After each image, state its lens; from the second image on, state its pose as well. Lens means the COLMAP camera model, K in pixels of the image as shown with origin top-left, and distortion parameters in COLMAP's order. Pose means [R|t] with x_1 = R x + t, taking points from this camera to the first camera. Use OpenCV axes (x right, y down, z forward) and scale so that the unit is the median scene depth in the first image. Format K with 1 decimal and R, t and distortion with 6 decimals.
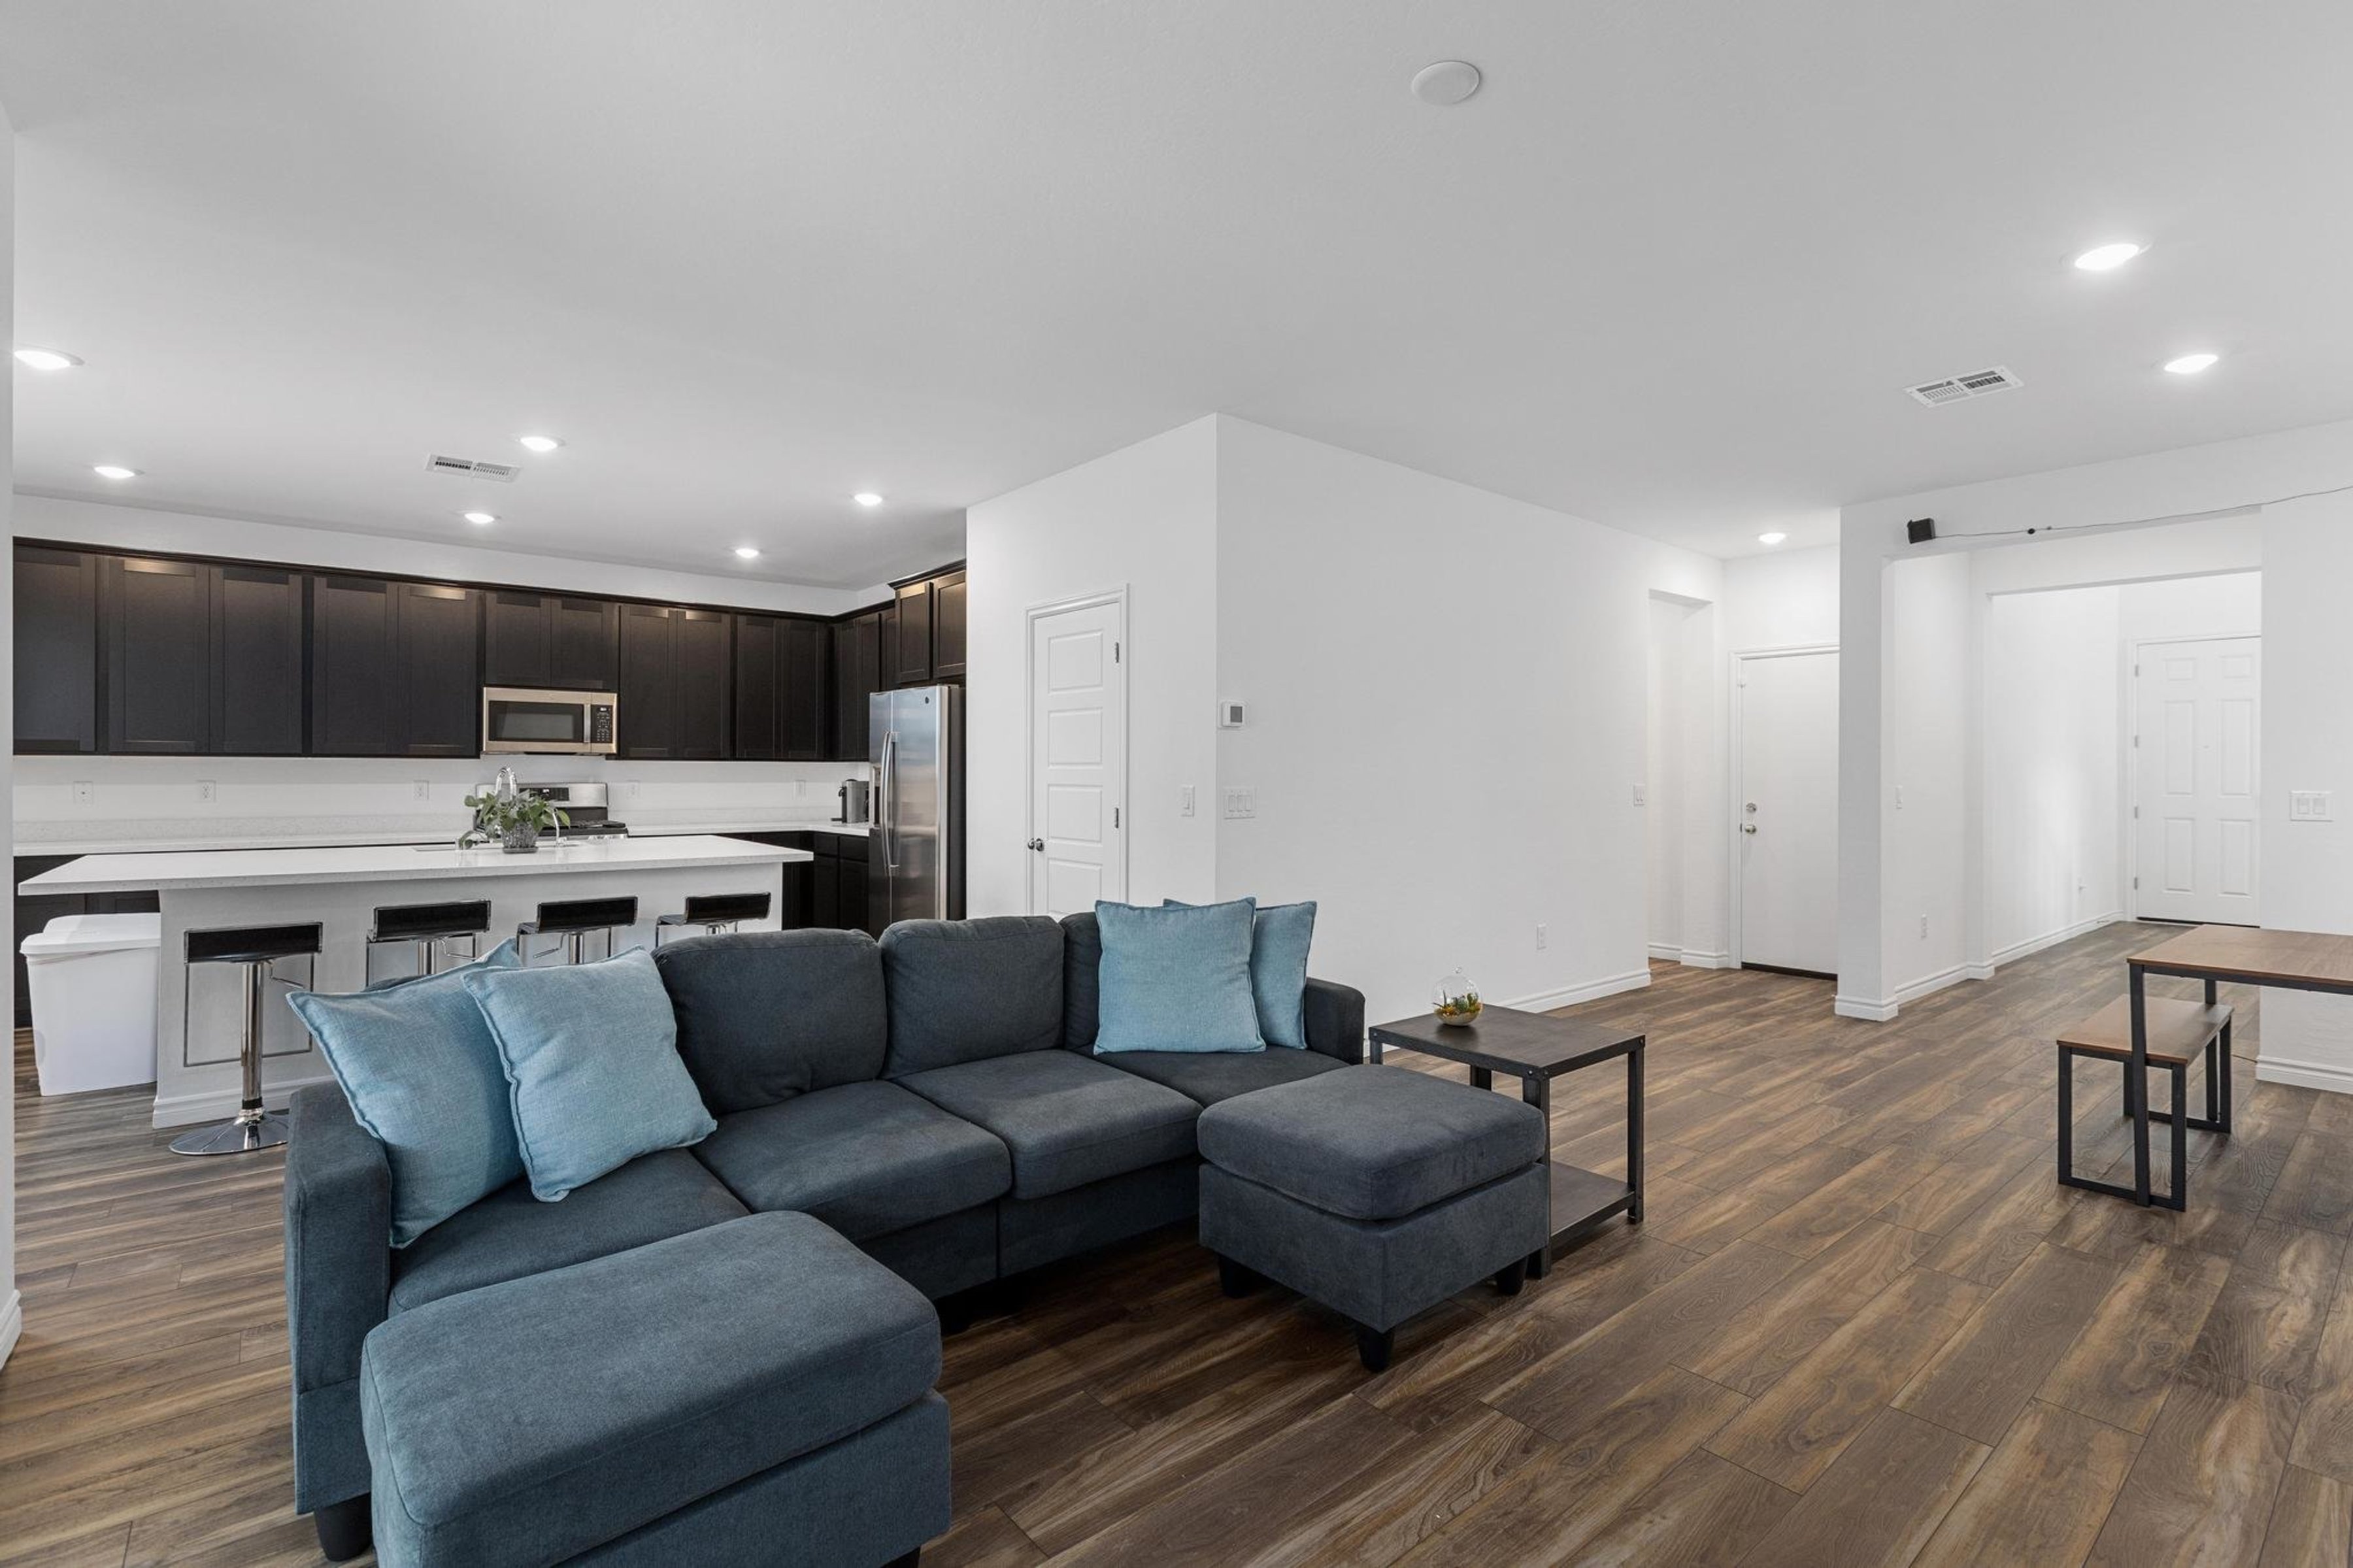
lens RADIAL K [[1069.9, 0, 1181.3], [0, 1069.9, 766.1], [0, 0, 1]] dist [0.001132, 0.000035]
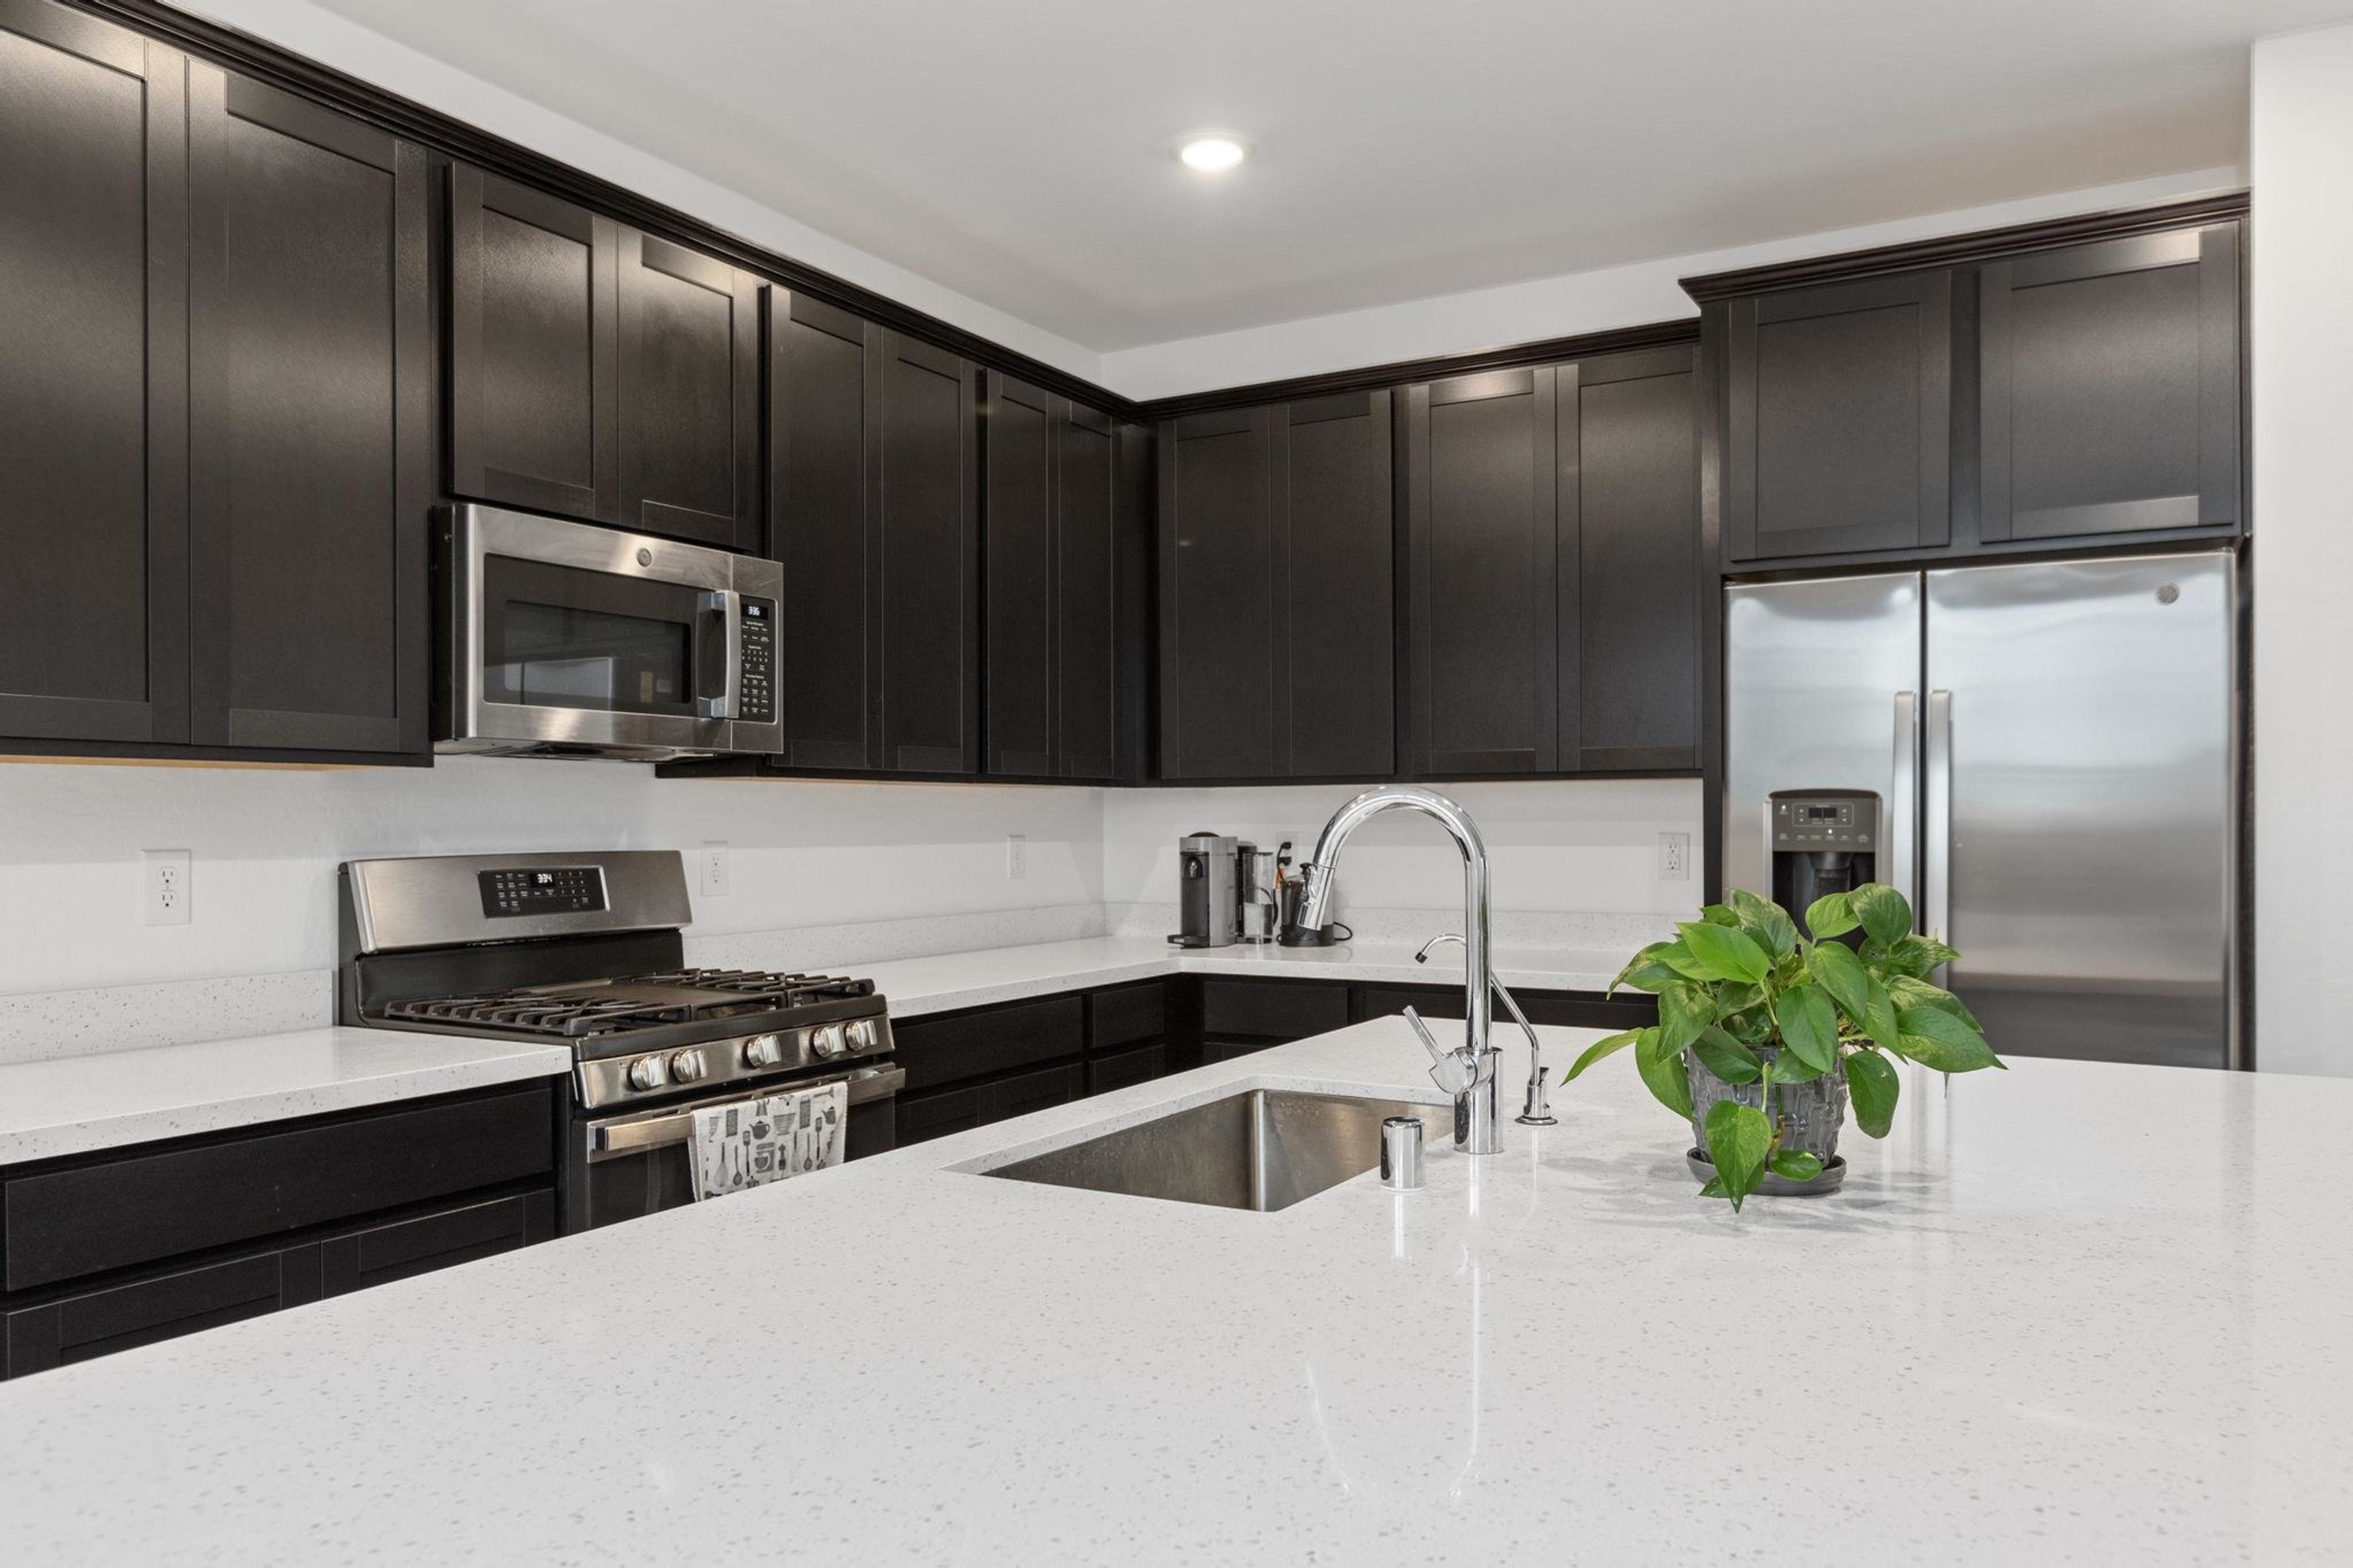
lens RADIAL K [[1682.7, 0, 1176.5], [0, 1682.7, 784.0], [0, 0, 1]] dist [0.007692, -0.000041]
pose [[0.938604, 0.001093, 0.344995, -0.598683], [0.003164, 0.999926, -0.011777, 0.003034], [-0.344982, 0.012145, 0.938531, 0.510374]]
